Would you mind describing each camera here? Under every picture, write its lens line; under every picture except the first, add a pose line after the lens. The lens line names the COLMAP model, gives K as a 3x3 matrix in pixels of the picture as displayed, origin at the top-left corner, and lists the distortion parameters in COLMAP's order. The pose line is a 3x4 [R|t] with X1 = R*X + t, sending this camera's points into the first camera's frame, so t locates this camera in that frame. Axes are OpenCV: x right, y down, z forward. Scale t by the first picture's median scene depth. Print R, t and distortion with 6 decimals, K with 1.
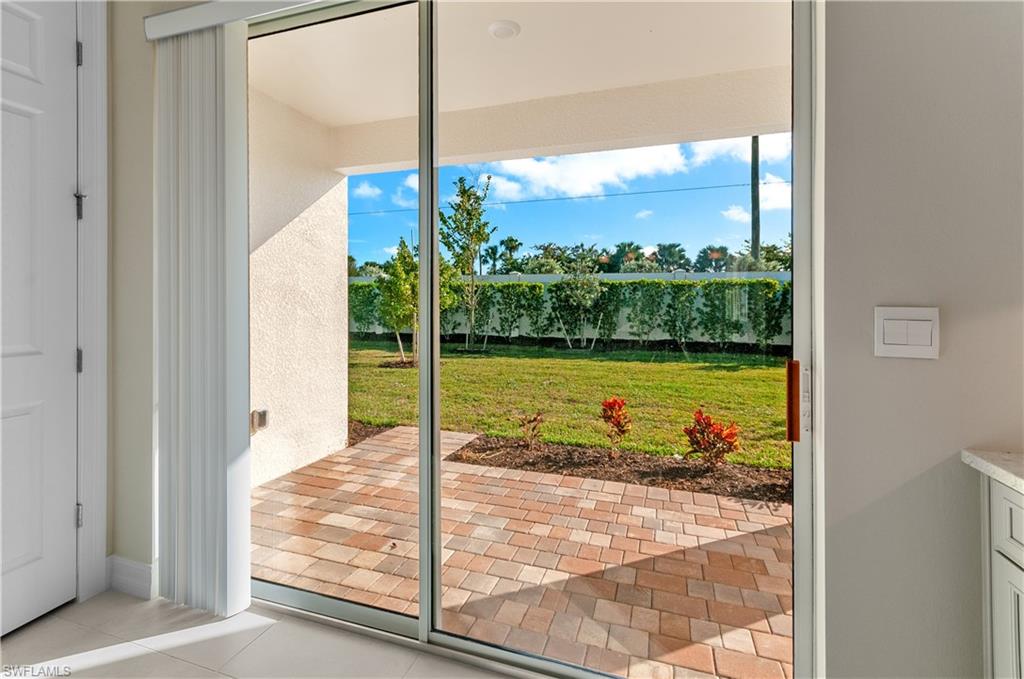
lens RADIAL K [[461.2, 0, 515.1], [0, 461.2, 285.0], [0, 0, 1]] dist [0.000424, 0.000079]
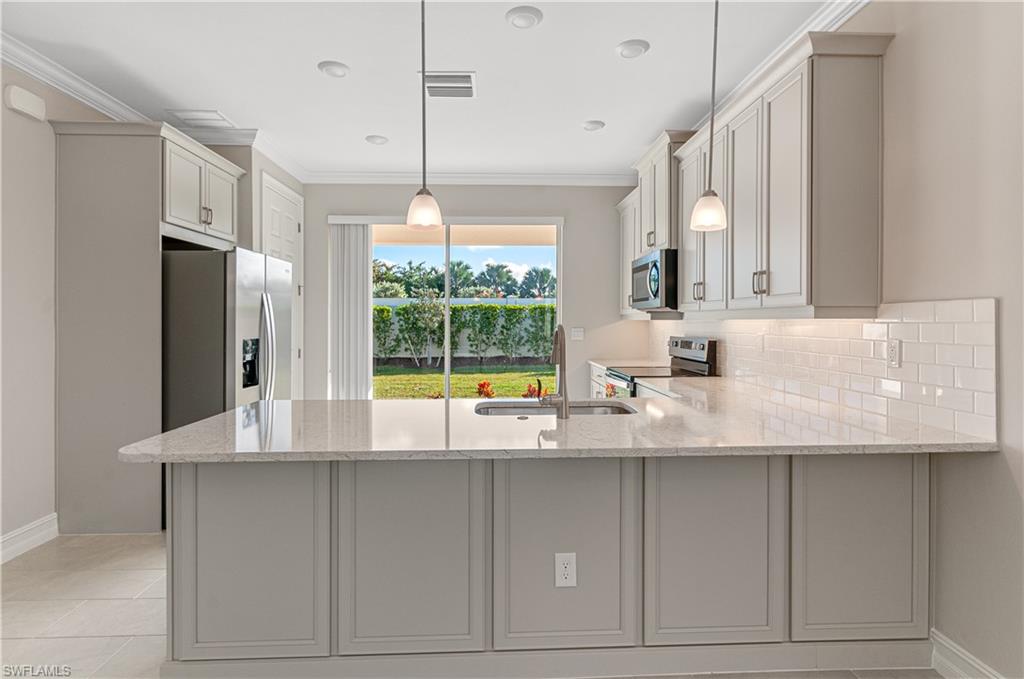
lens RADIAL K [[524.9, 0, 513.2], [0, 524.9, 333.5], [0, 0, 1]] dist [0.002901, 0.000540]
pose [[0.936041, -0.015249, 0.351562, -0.104597], [-0.005137, 0.998362, 0.056982, -0.012995], [-0.351855, -0.055143, 0.934429, -0.242719]]
